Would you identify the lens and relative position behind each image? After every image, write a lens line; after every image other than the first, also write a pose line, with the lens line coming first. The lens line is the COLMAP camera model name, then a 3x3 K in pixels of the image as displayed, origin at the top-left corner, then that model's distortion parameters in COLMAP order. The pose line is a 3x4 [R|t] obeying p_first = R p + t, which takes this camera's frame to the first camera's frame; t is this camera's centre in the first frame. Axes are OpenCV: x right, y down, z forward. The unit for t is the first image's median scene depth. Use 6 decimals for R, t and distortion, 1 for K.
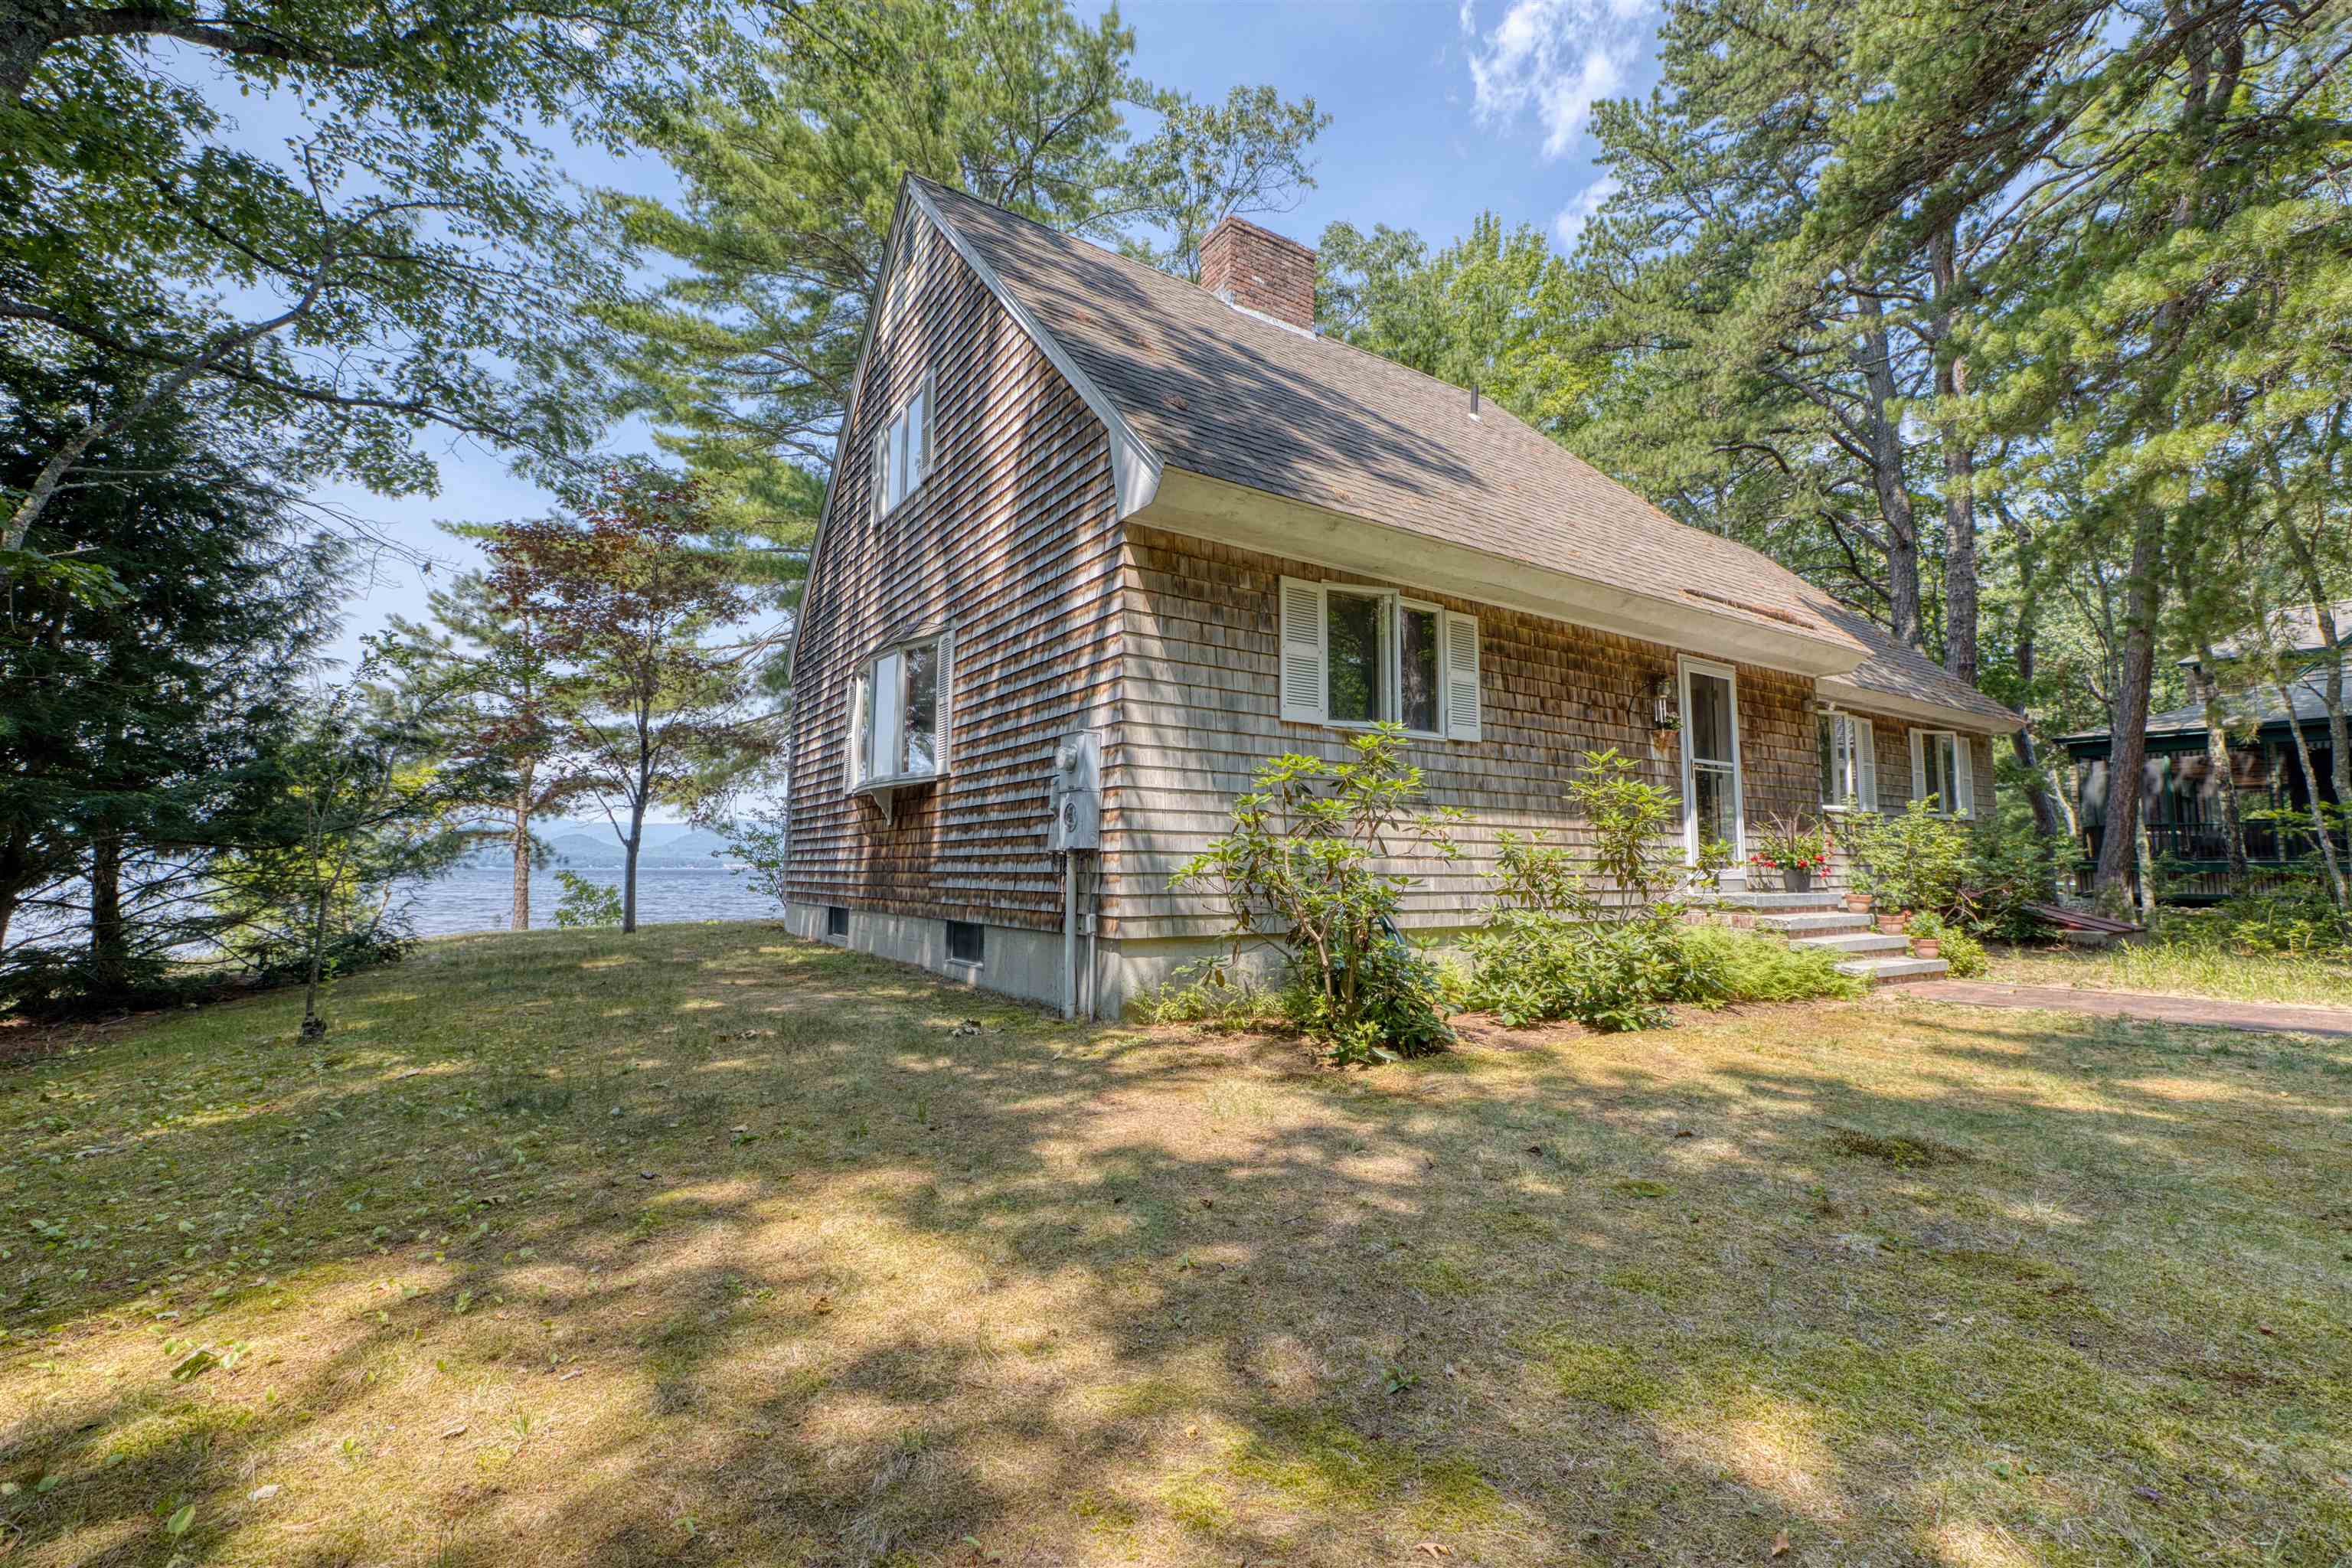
lens RADIAL K [[1018.0, 0, 1177.8], [0, 1018.0, 778.7], [0, 0, 1]] dist [0.004531, 0.001859]
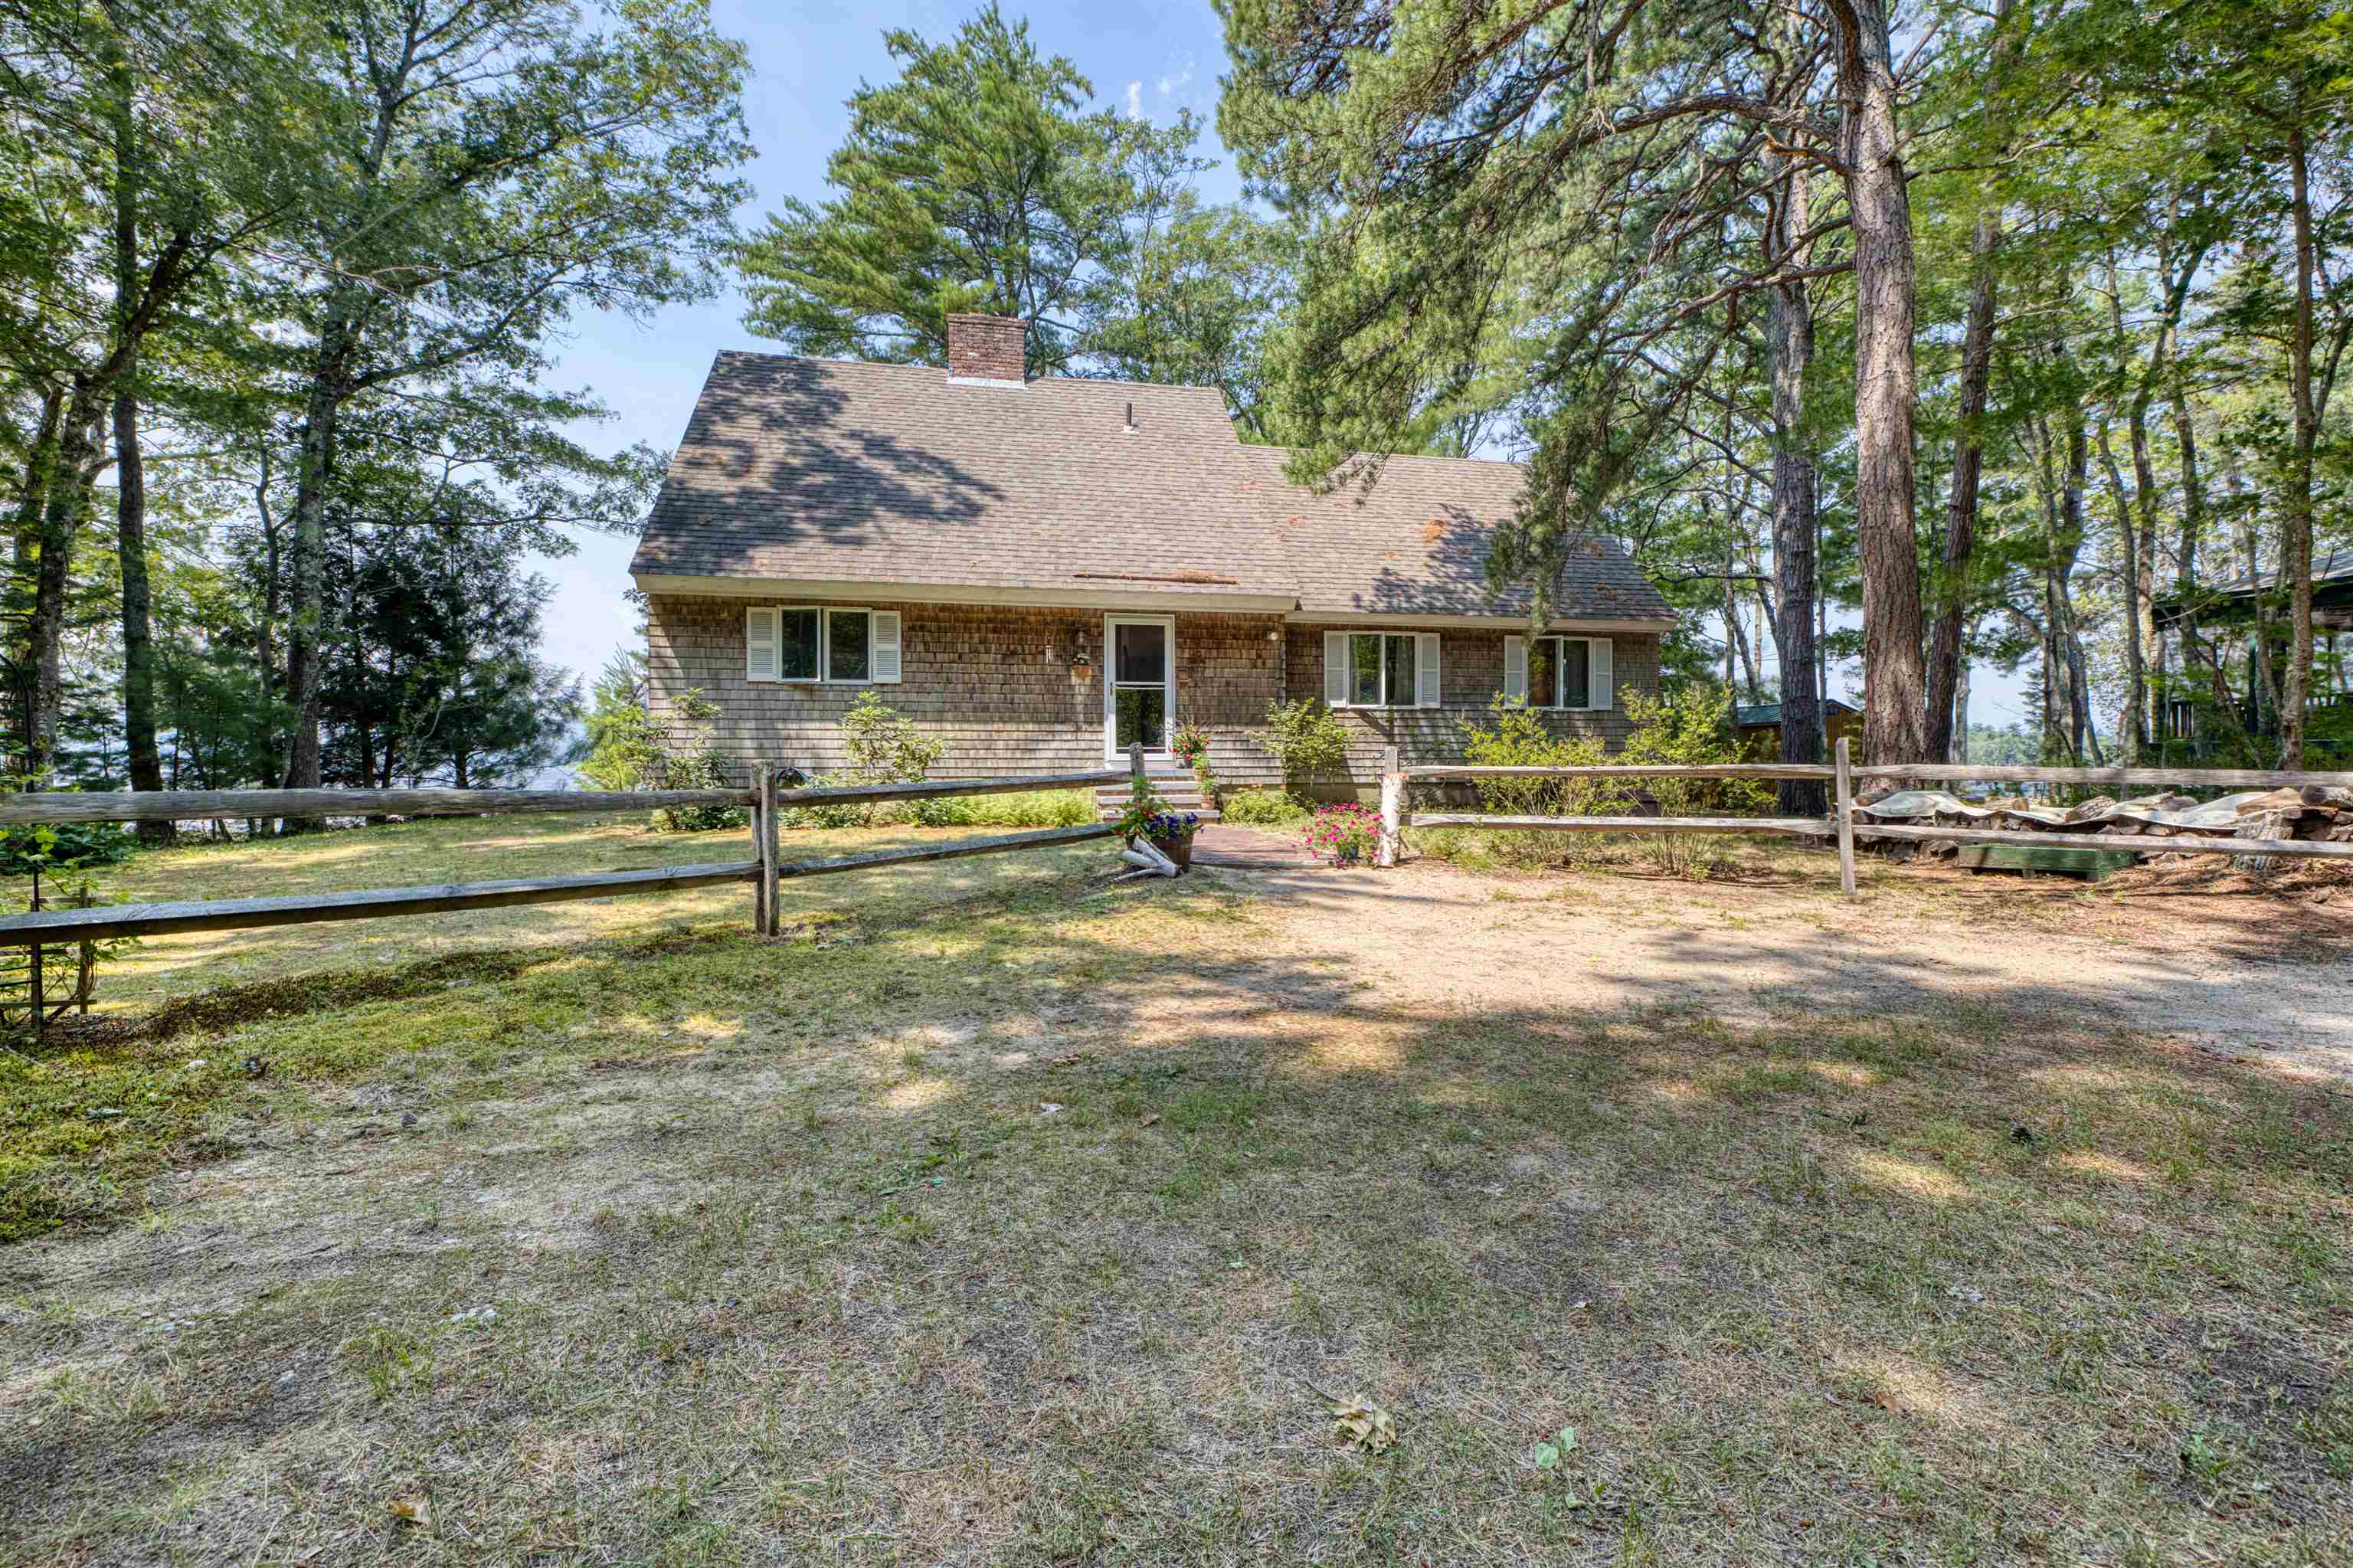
lens RADIAL K [[1018.5, 0, 1172.8], [0, 1018.5, 777.1], [0, 0, 1]] dist [0.004531, 0.001859]
pose [[0.925750, 0.003025, -0.378125, 1.435197], [0.037293, 0.994363, 0.099259, -0.032328], [0.376293, -0.105990, 0.920418, -0.486570]]
